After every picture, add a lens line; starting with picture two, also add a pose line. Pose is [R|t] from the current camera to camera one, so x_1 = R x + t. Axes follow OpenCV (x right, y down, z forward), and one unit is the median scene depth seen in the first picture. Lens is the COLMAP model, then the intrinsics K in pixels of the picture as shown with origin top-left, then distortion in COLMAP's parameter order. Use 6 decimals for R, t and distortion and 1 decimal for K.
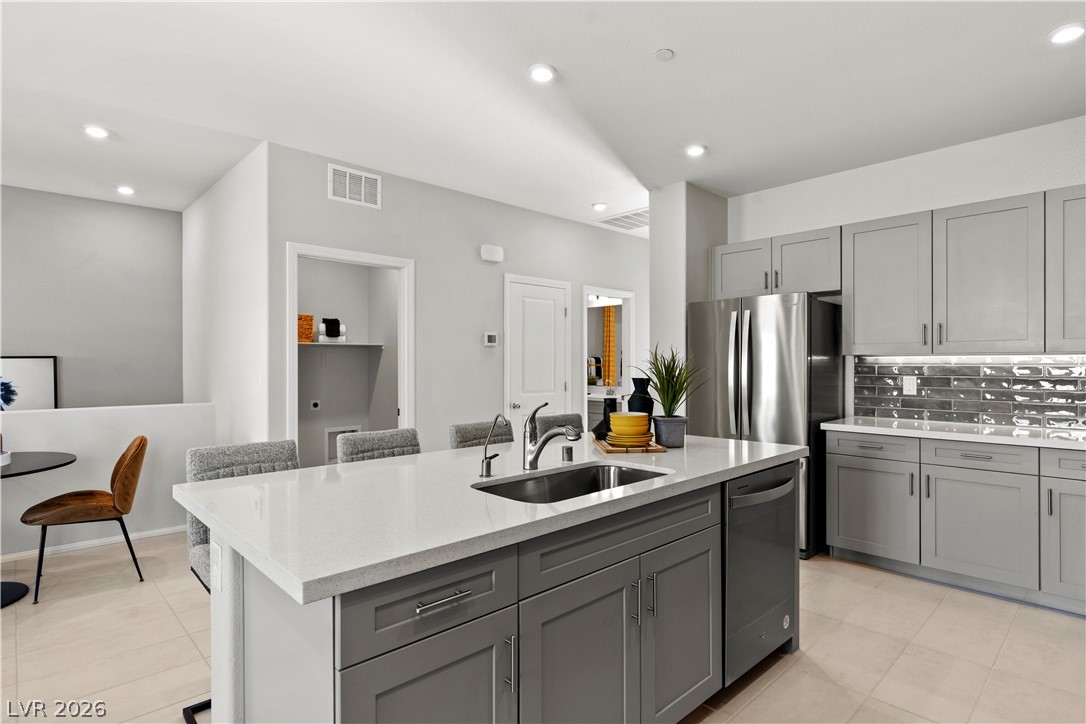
lens RADIAL K [[557.9, 0, 558.0], [0, 557.9, 360.6], [0, 0, 1]] dist [0.002515, 0.001040]
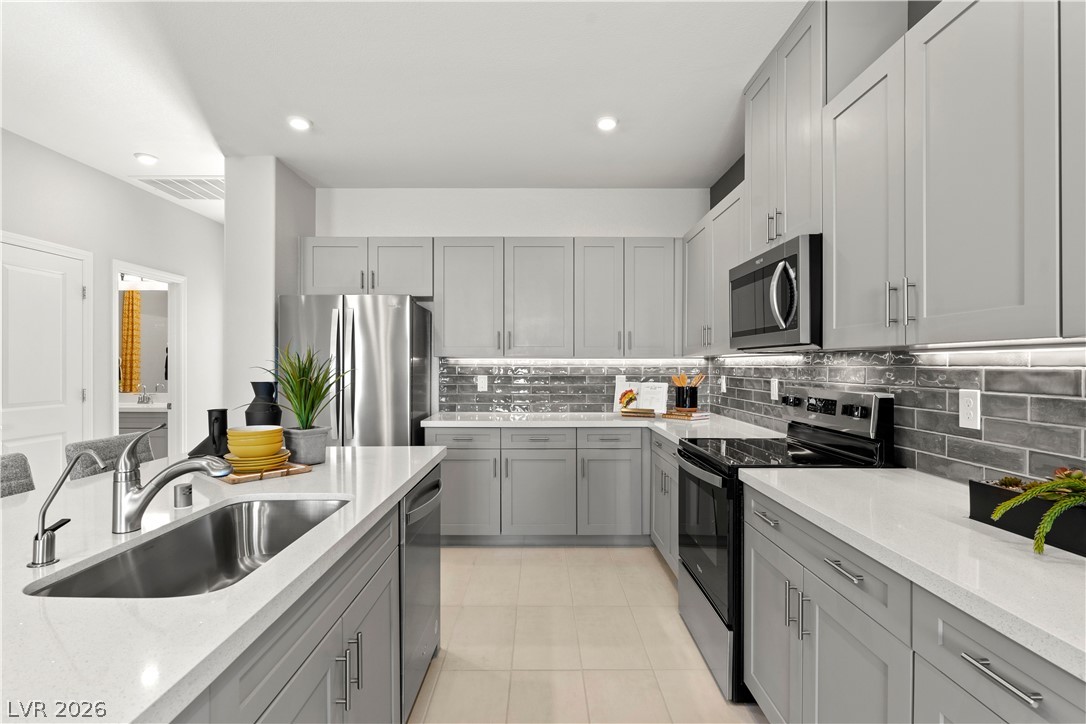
lens RADIAL K [[526.5, 0, 528.7], [0, 526.5, 366.1], [0, 0, 1]] dist [0.001229, 0.001813]
pose [[0.711149, 0.000590, 0.703041, -0.080285], [-0.006629, 0.999961, 0.005866, 0.001257], [-0.703010, -0.008833, 0.711125, 0.144780]]
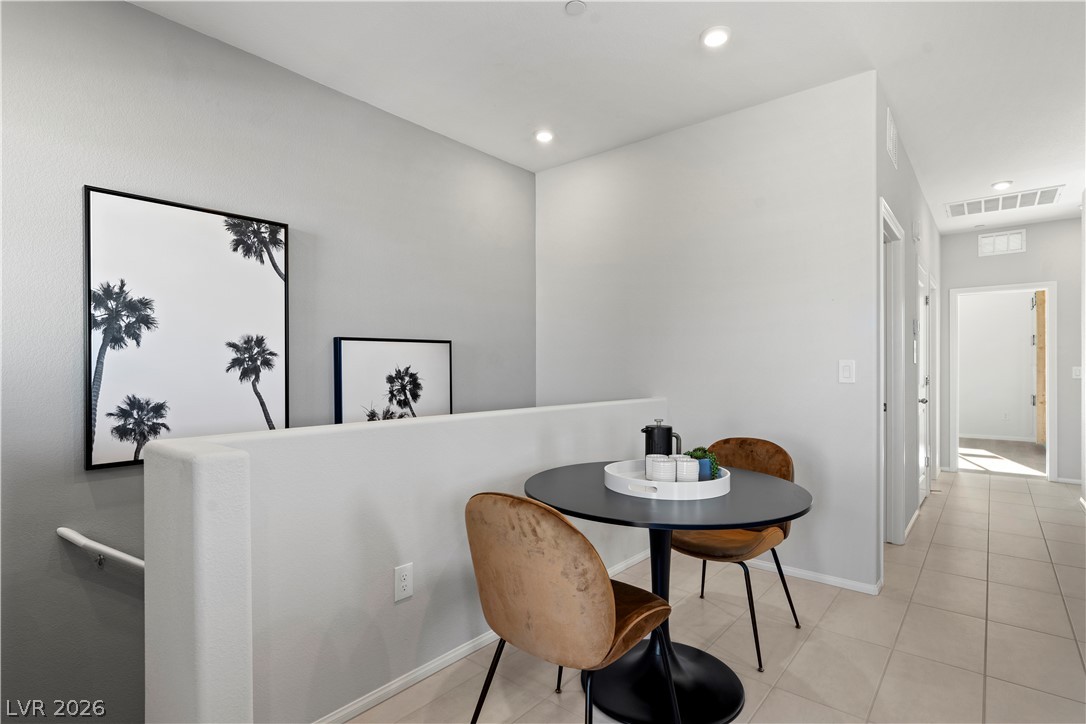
lens RADIAL K [[557.9, 0, 549.8], [0, 557.9, 364.5], [0, 0, 1]] dist [0.002515, 0.001040]
pose [[0.993725, 0.002060, 0.111835, -1.011650], [-0.001763, 0.999995, -0.002760, 0.032978], [-0.111840, 0.002545, 0.993723, 0.238669]]
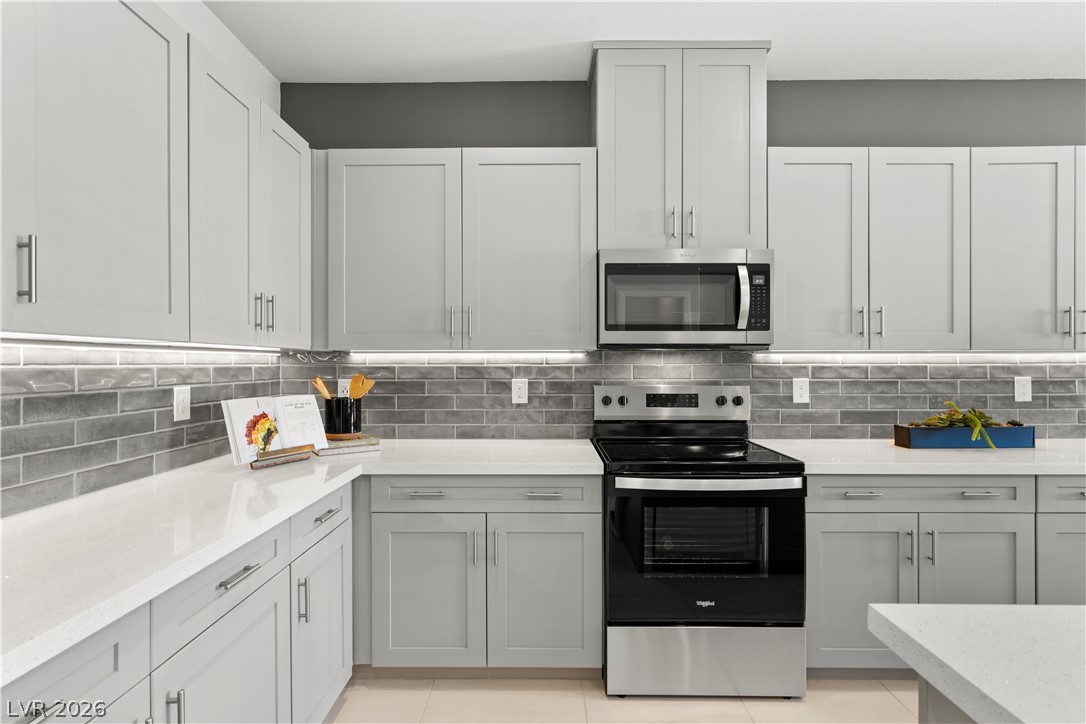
lens RADIAL K [[526.5, 0, 541.7], [0, 526.5, 365.6], [0, 0, 1]] dist [0.001229, 0.001813]
pose [[-0.713115, -0.000576, 0.701047, 0.246896], [-0.003147, 0.999992, -0.002379, 0.006731], [-0.701040, -0.003903, -0.713111, 0.934359]]
